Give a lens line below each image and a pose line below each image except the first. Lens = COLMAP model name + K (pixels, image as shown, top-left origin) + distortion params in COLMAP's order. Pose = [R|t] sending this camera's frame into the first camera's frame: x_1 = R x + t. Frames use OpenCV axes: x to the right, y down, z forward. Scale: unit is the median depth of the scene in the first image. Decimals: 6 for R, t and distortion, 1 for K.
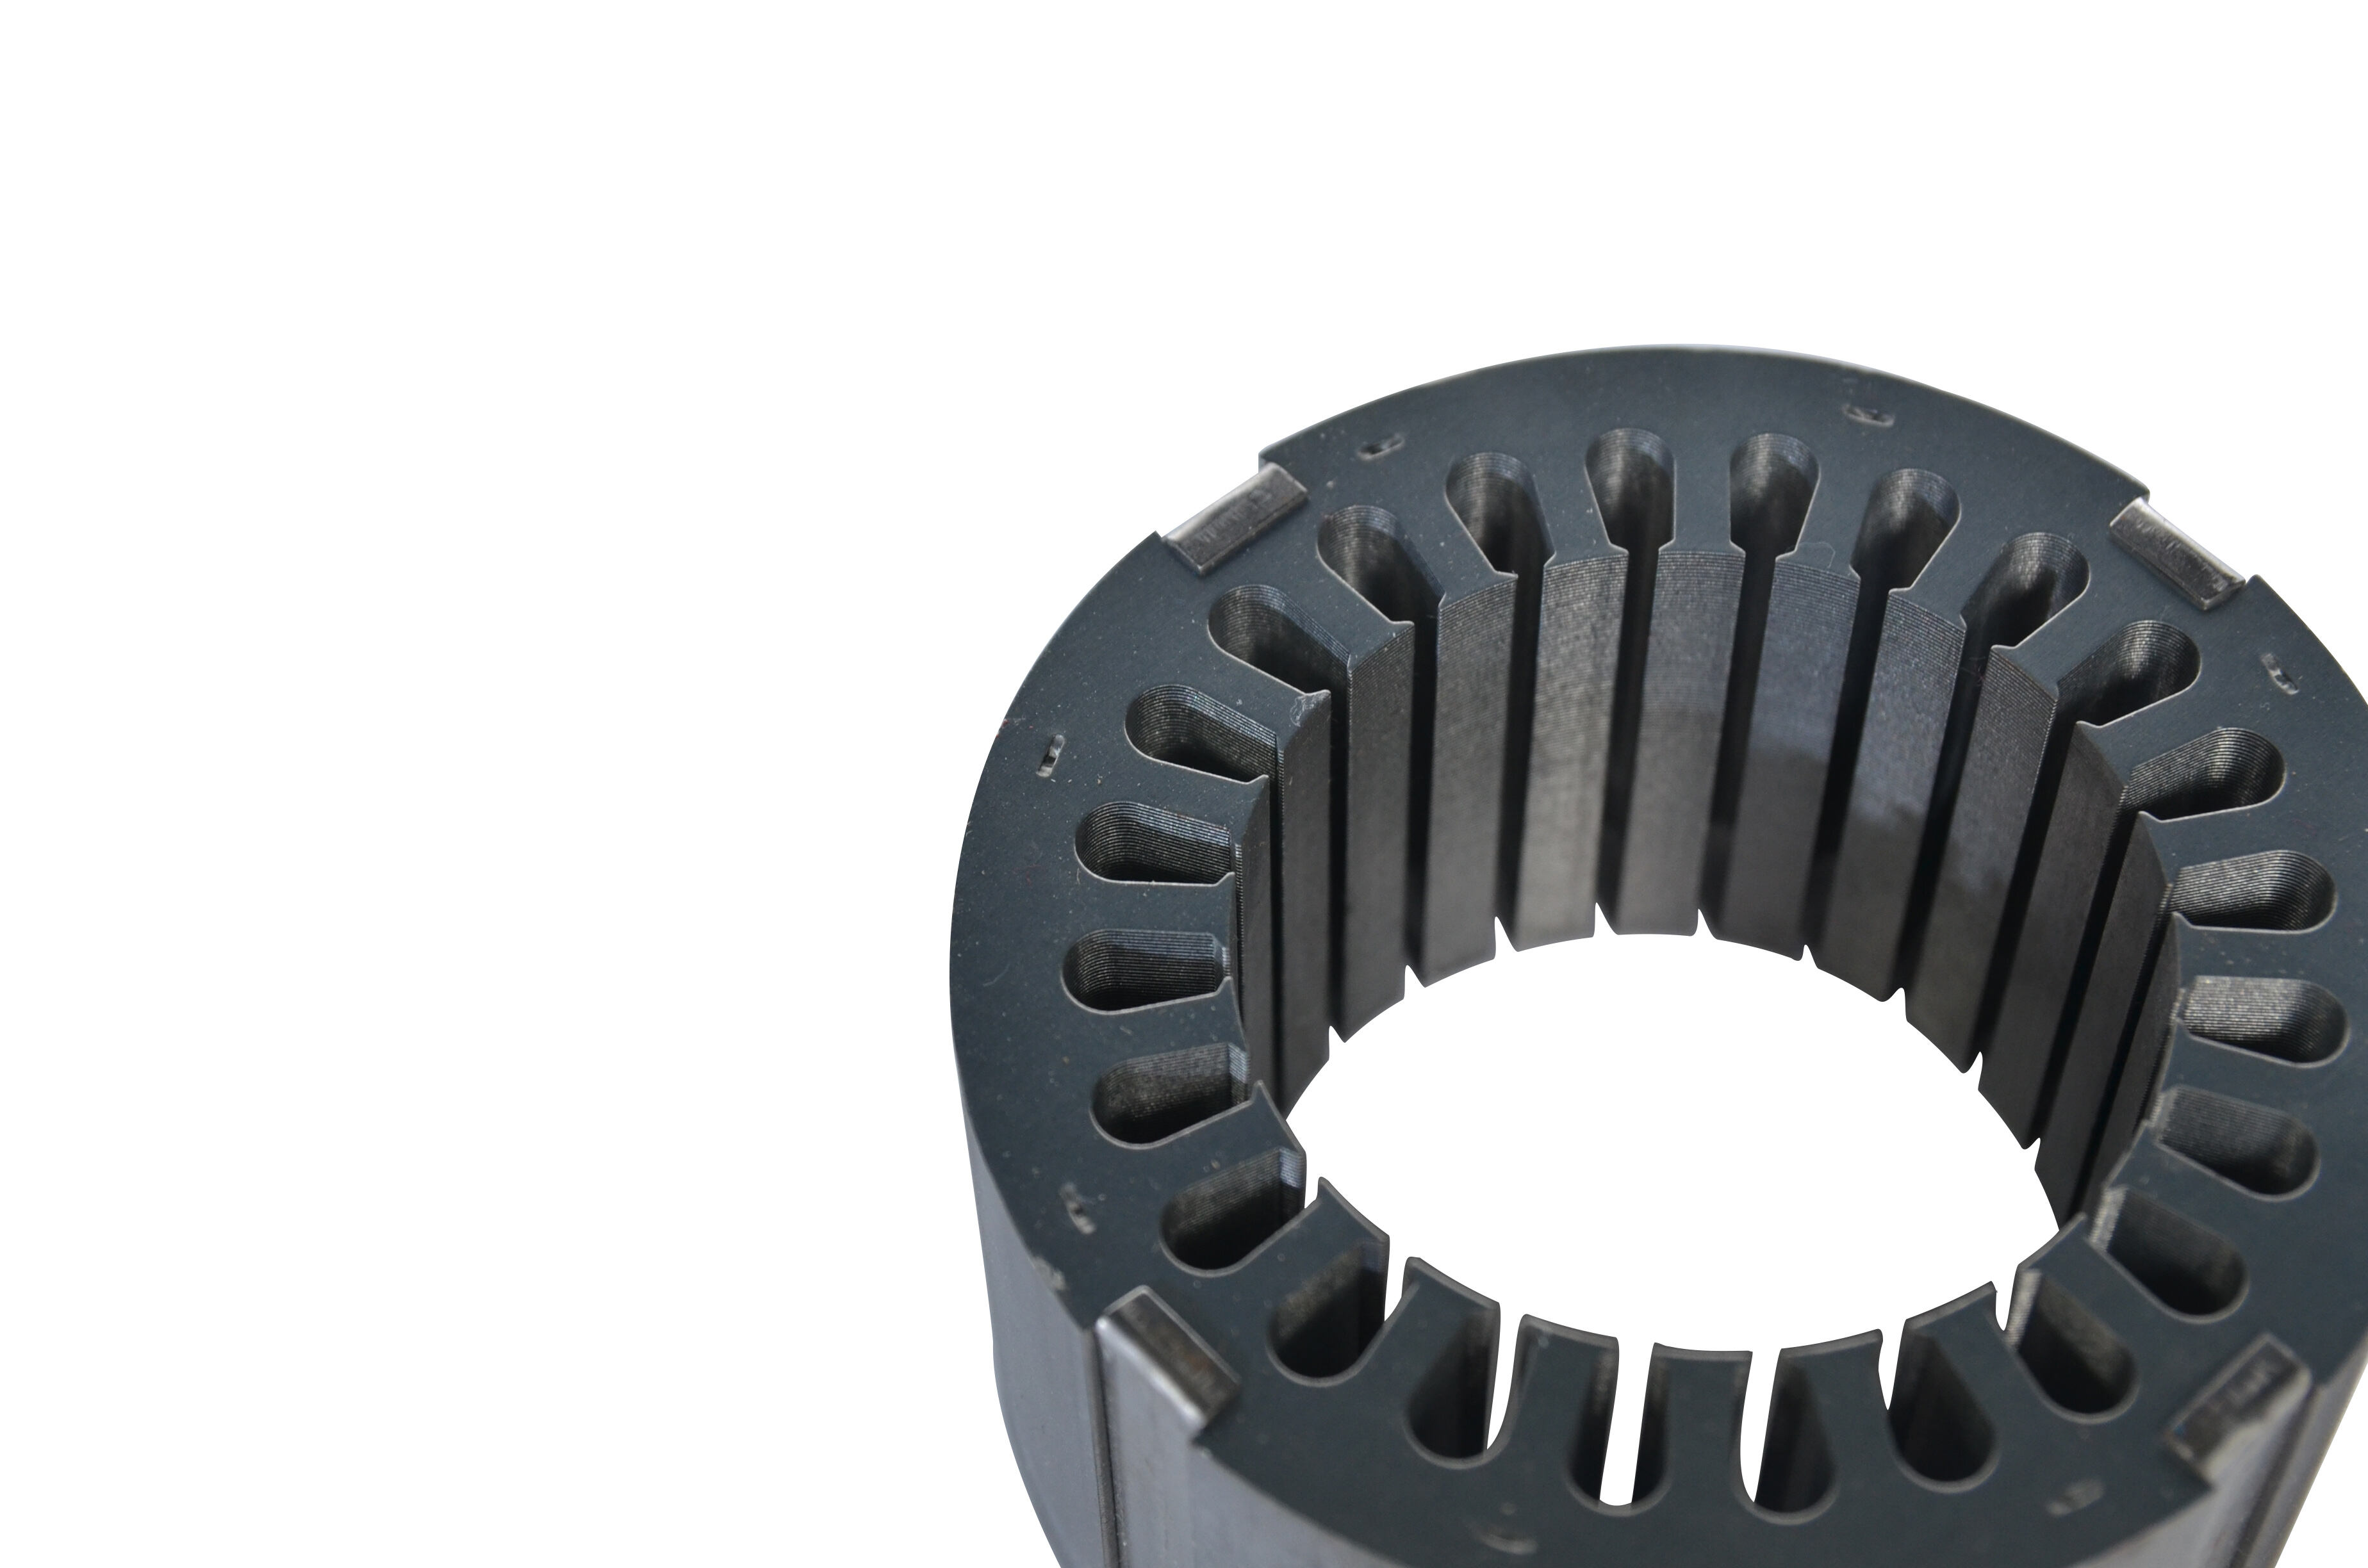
lens RADIAL K [[4638.0, 0, 1191.0], [0, 4638.0, 778.4], [0, 0, 1]] dist [0.039352, 0.000000]
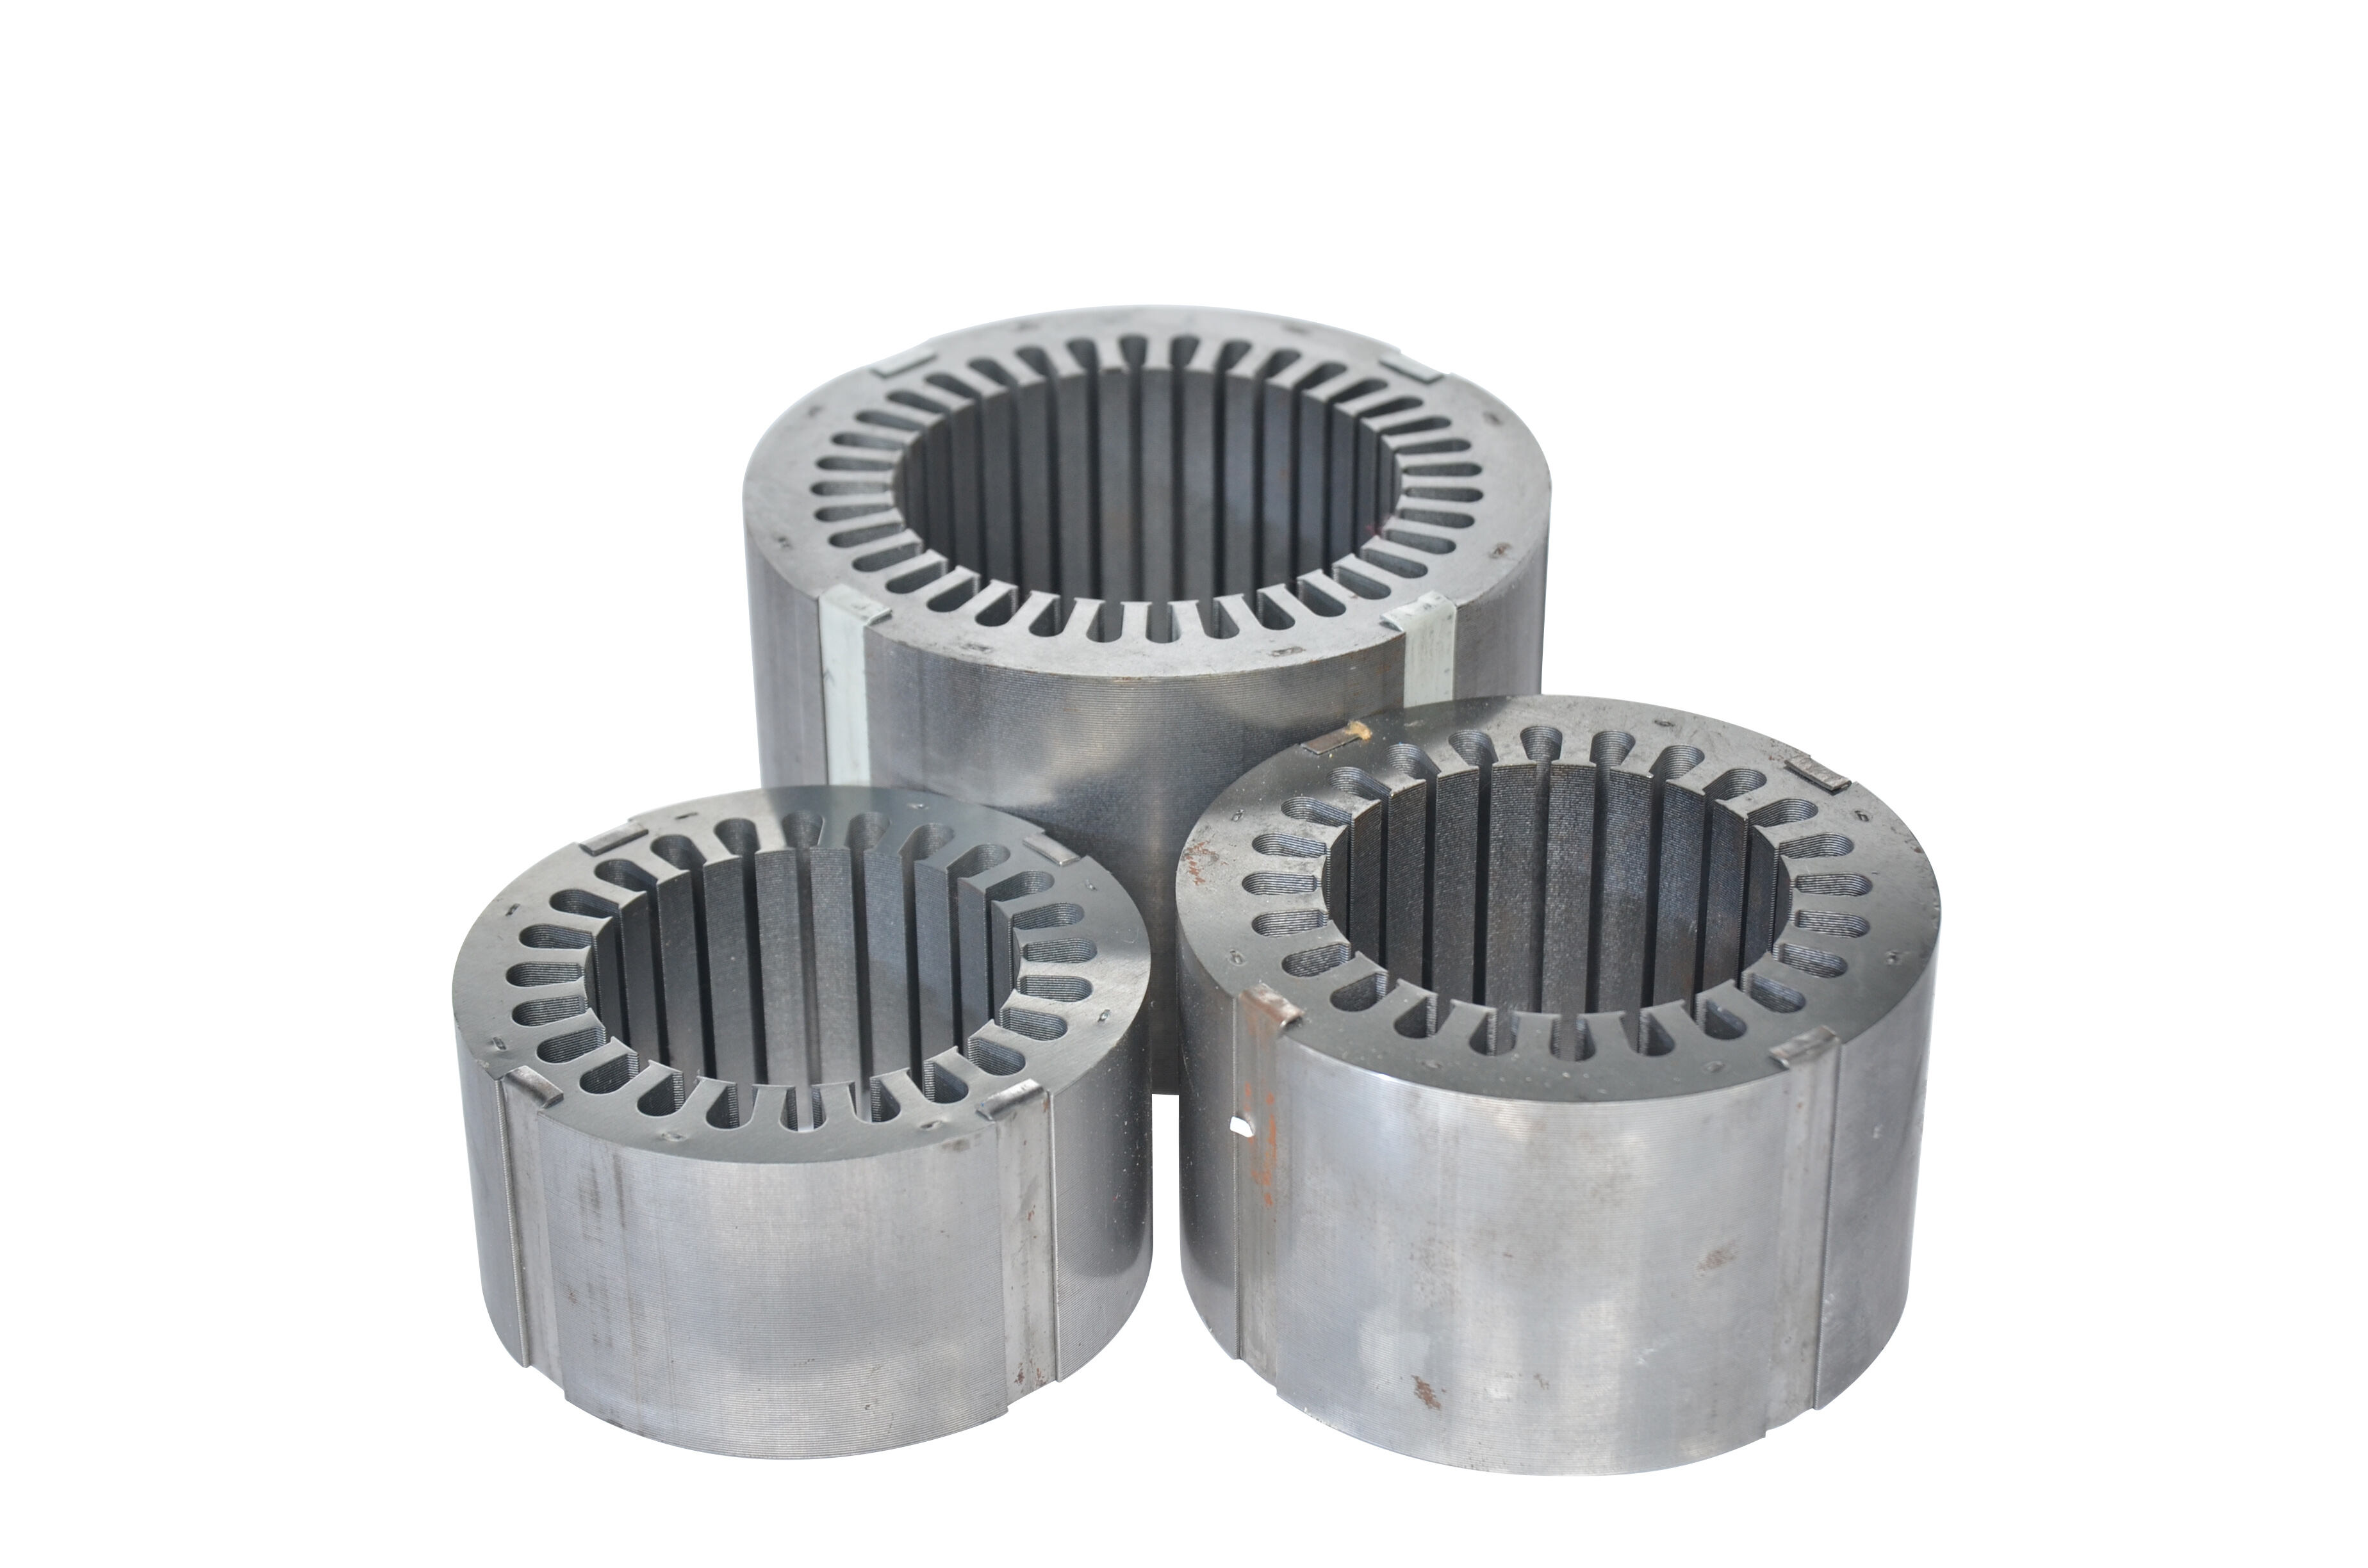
lens RADIAL K [[4638.0, 0, 1186.2], [0, 4638.0, 782.0], [0, 0, 1]] dist [0.039352, 0.000000]
pose [[0.999752, 0.010607, 0.019580, 0.232931], [-0.001679, 0.912659, -0.408719, 0.798016], [-0.022205, 0.408585, 0.912450, -0.962435]]
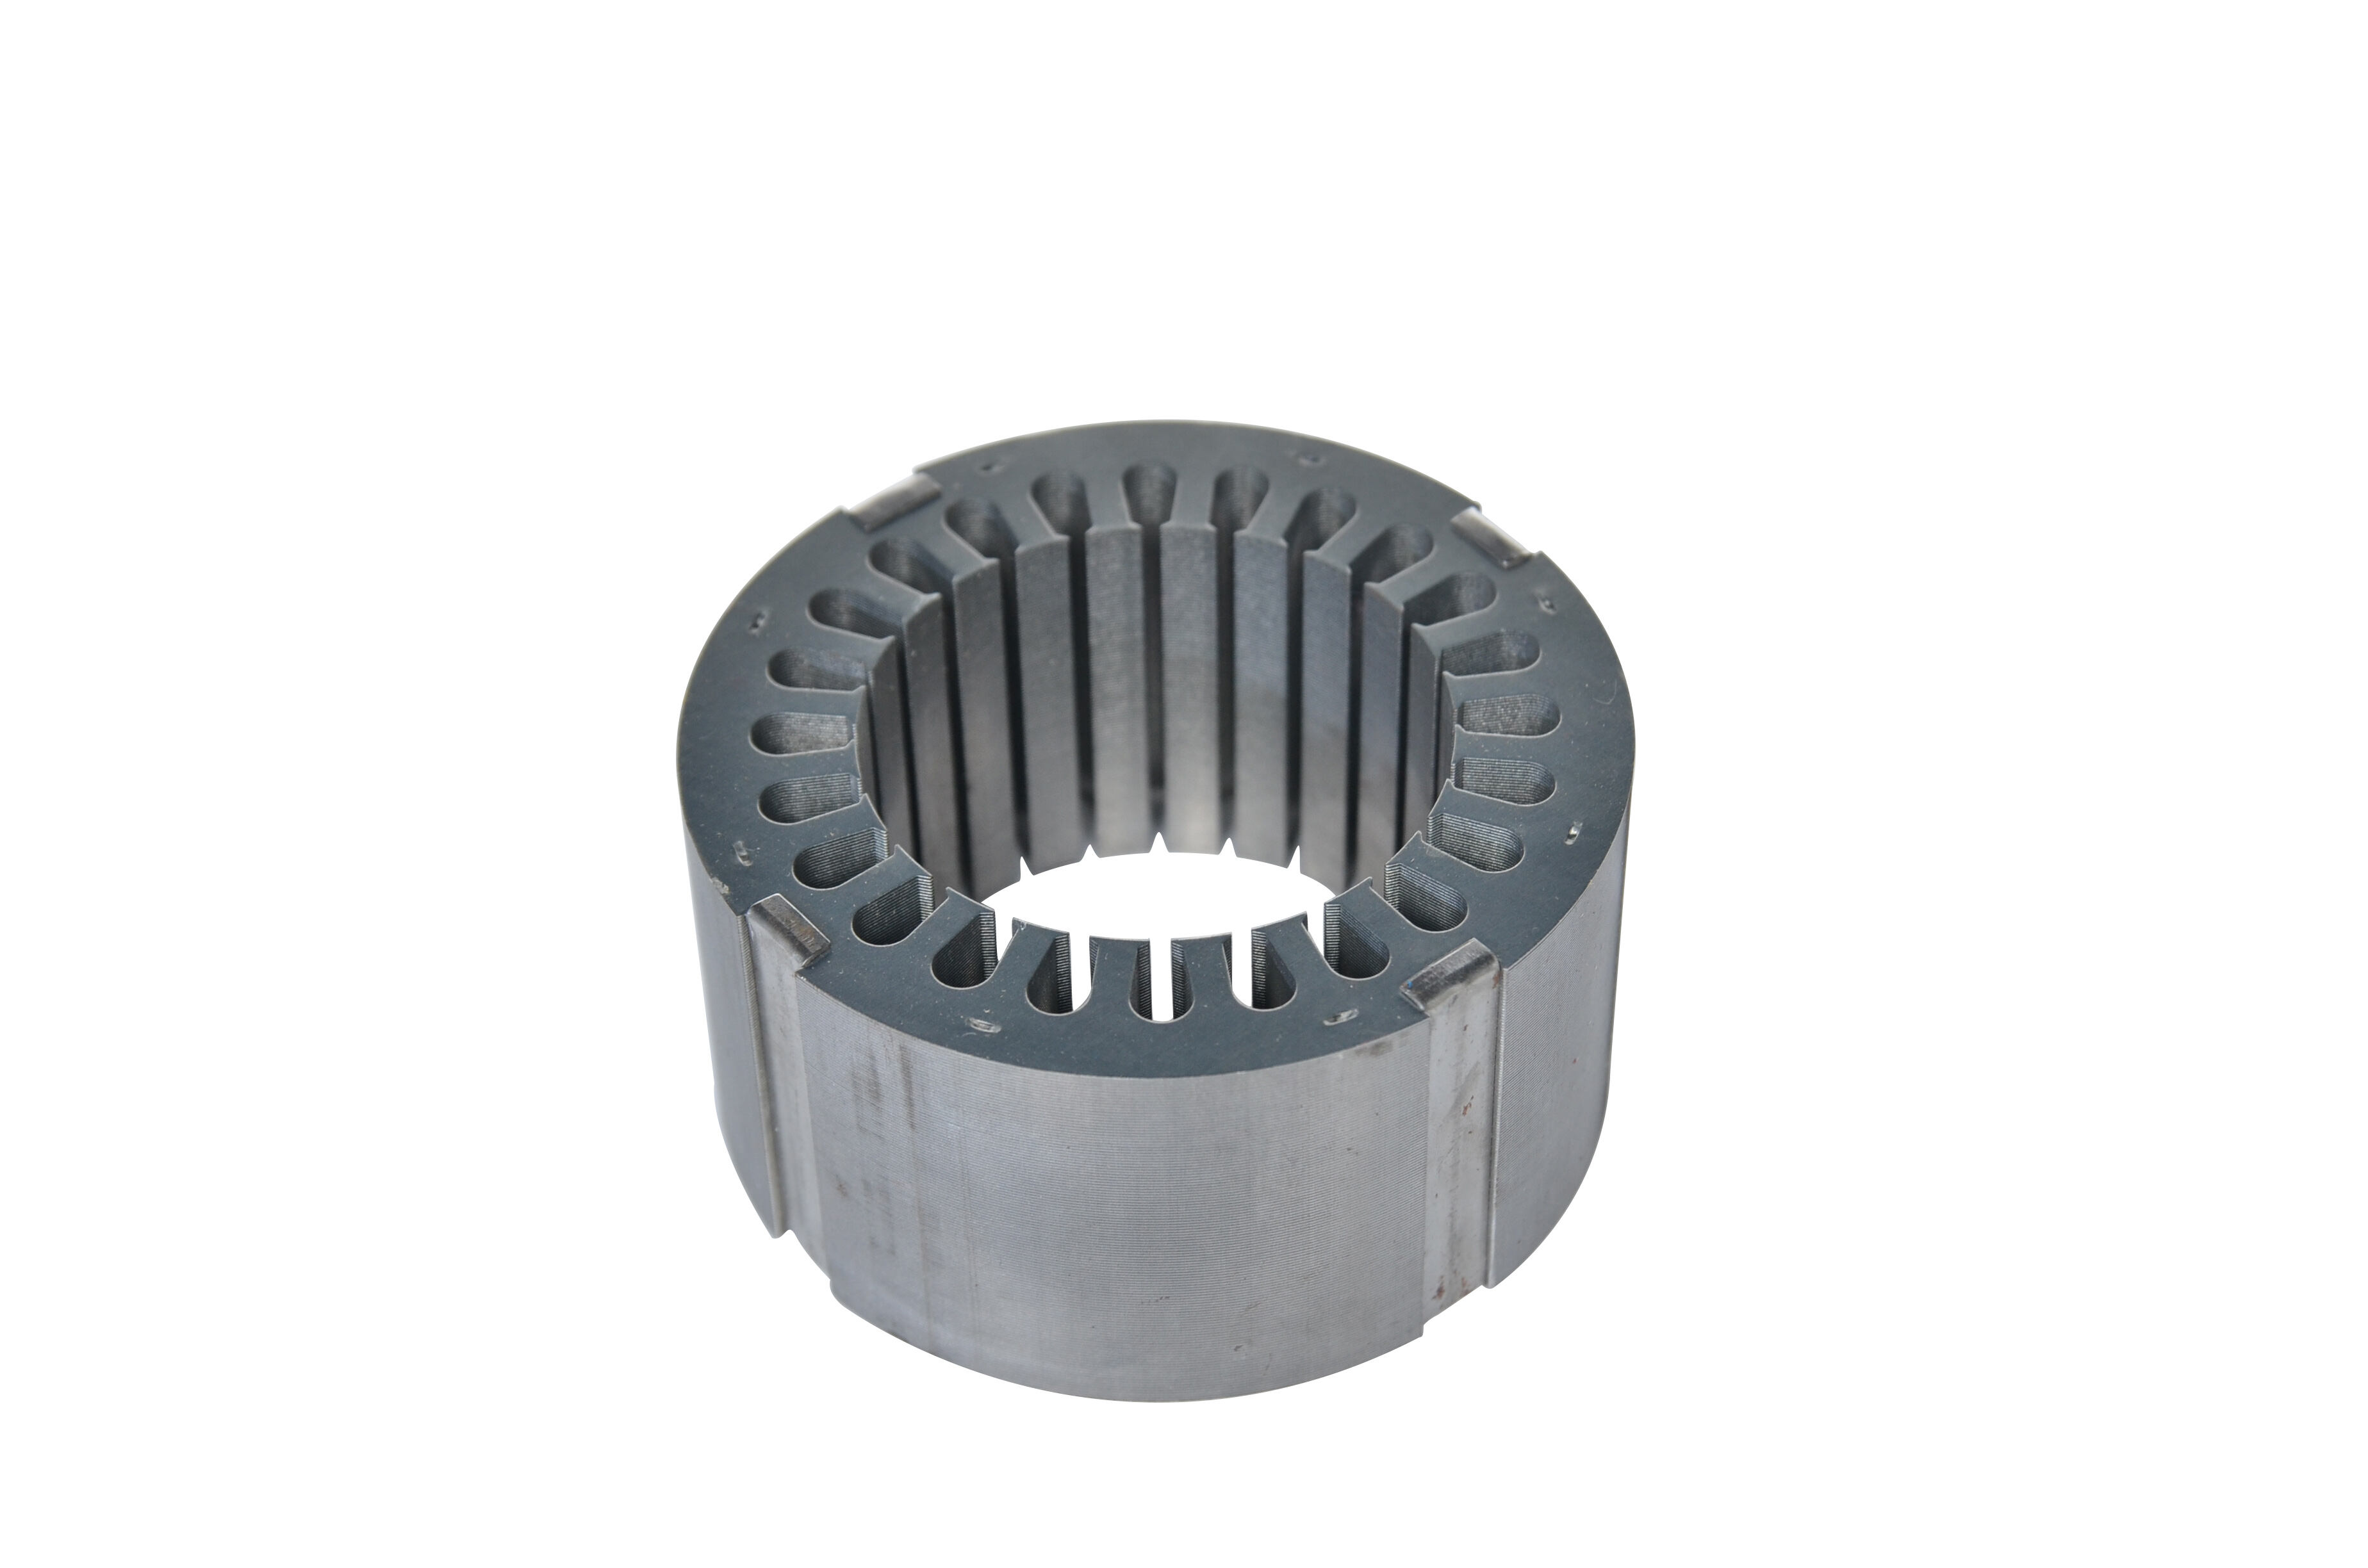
lens RADIAL K [[4638.0, 0, 1175.4], [0, 4638.0, 791.5], [0, 0, 1]] dist [0.039352, 0.000000]
pose [[0.999038, 0.035639, -0.025543, 0.149746], [-0.039864, 0.980861, -0.190584, 0.337614], [0.018261, 0.191419, 0.981338, -0.515740]]
